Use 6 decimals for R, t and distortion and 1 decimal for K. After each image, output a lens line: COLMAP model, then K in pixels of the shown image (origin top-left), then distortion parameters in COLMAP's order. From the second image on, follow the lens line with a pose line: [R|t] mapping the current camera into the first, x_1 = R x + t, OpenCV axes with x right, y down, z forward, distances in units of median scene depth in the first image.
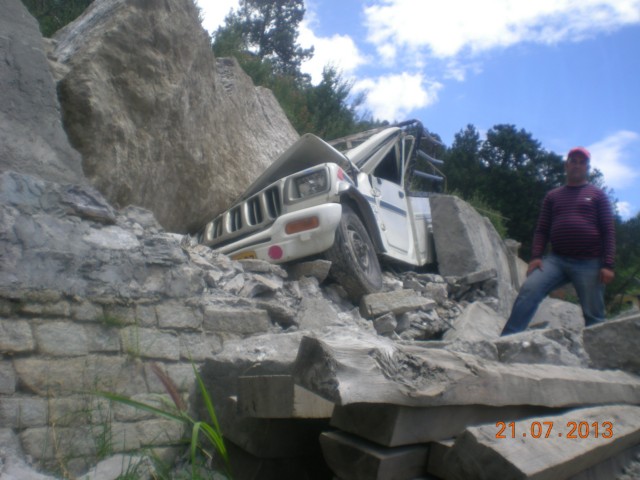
lens RADIAL K [[734.3, 0, 320.0], [0, 734.3, 240.0], [0, 0, 1]] dist [-0.018376, -0.401540]
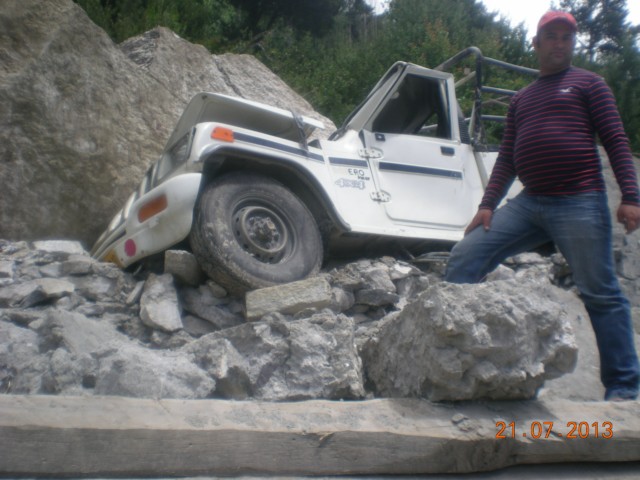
lens RADIAL K [[734.3, 0, 320.0], [0, 734.3, 240.0], [0, 0, 1]] dist [-0.018376, -0.401540]
pose [[0.858700, -0.128208, -0.496182, 0.479360], [0.116492, 0.991688, -0.054637, 0.071412], [0.499063, -0.010885, 0.866498, 0.399028]]
